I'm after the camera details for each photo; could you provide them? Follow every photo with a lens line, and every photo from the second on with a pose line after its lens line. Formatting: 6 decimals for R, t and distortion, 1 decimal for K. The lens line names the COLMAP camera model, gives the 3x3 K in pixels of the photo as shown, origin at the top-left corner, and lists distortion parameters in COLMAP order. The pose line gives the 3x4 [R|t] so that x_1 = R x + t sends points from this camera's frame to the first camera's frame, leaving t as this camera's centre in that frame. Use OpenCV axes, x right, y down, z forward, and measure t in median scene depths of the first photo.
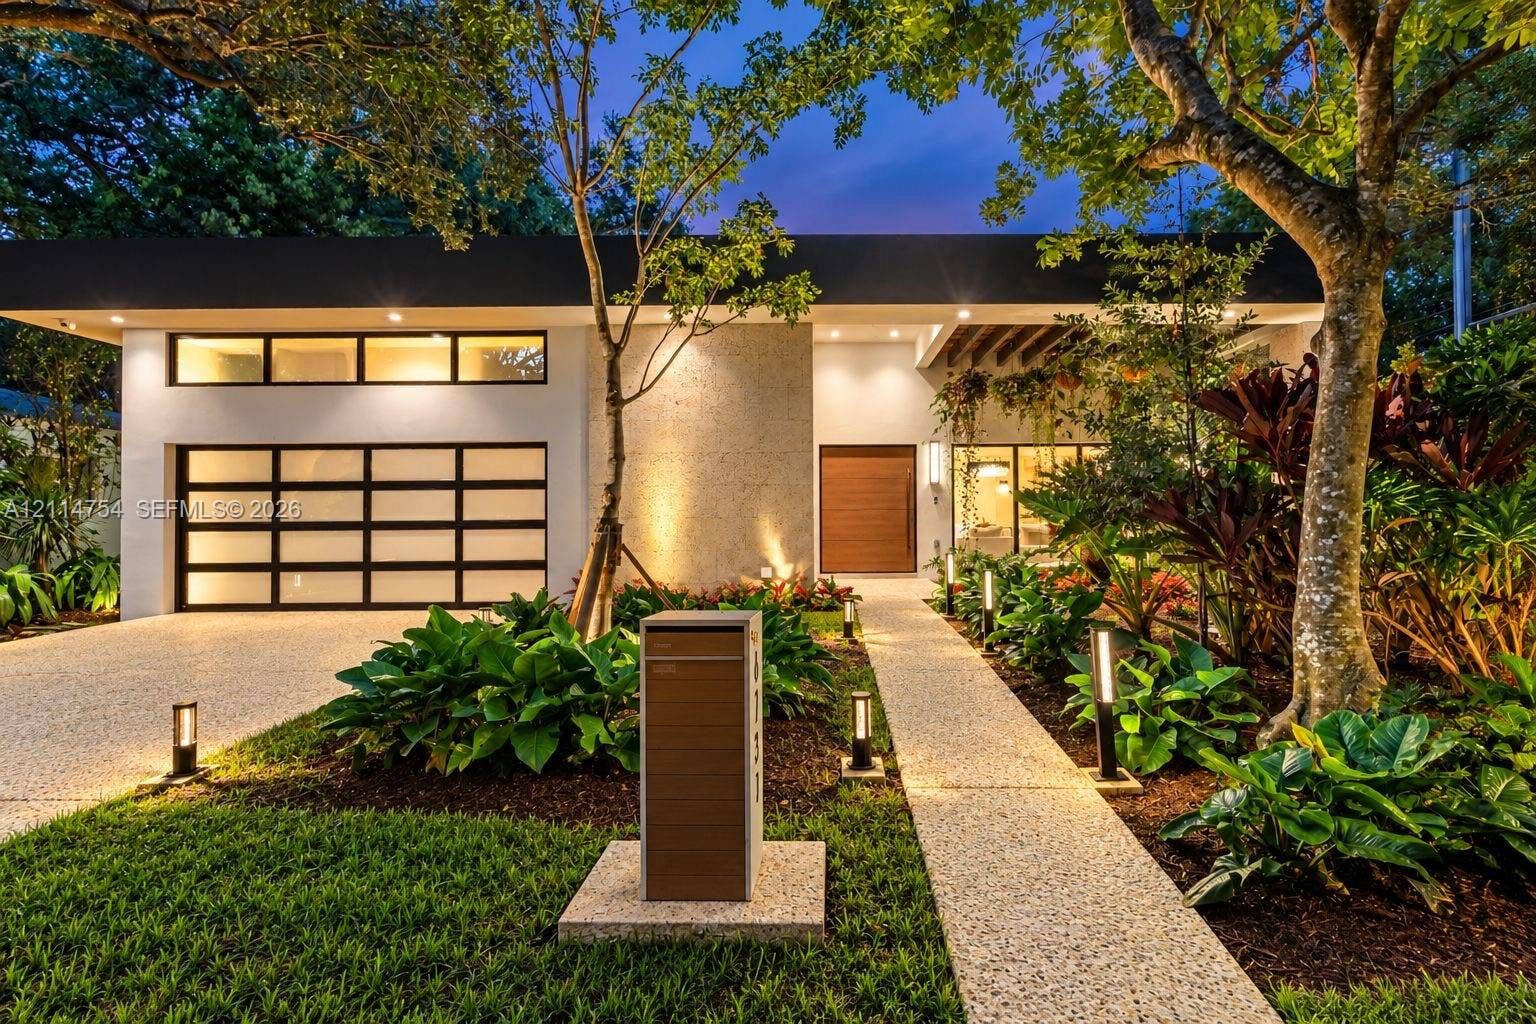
lens RADIAL K [[707.8, 0, 773.4], [0, 707.8, 506.7], [0, 0, 1]] dist [-0.004964, 0.000954]
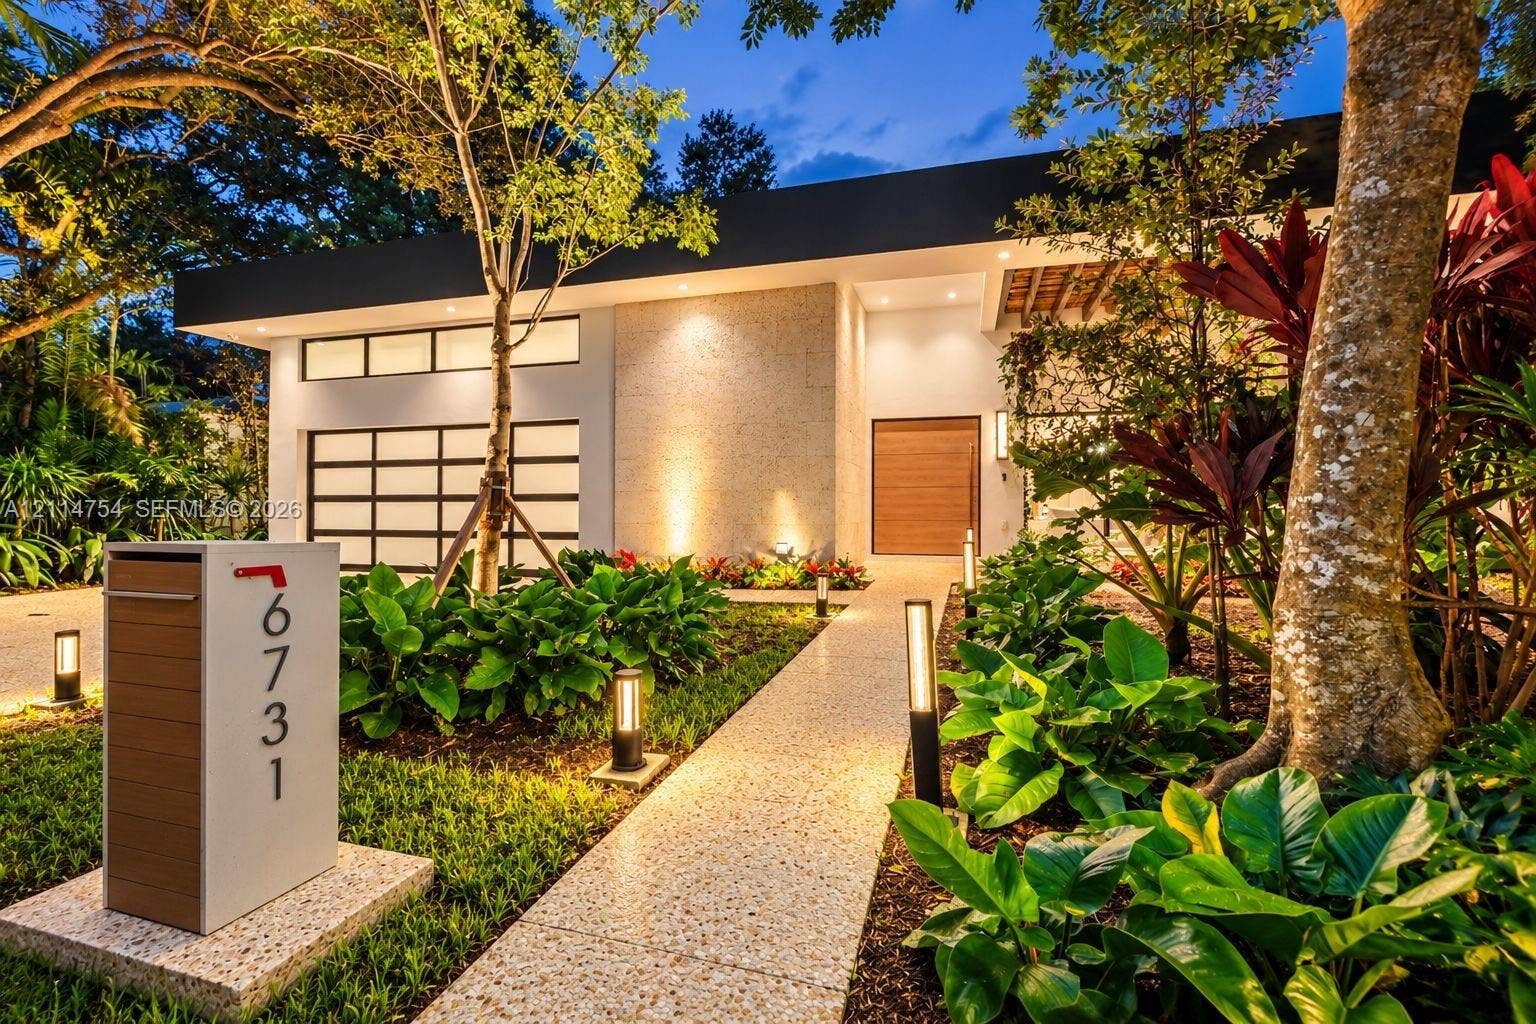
lens RADIAL K [[646.0, 0, 768.4], [0, 646.0, 509.7], [0, 0, 1]] dist [0.001565, 0.000027]
pose [[0.959699, 0.006636, -0.280951, 0.217490], [-0.005270, 0.999970, 0.005618, 0.036228], [0.280980, -0.003911, 0.959706, 0.162980]]
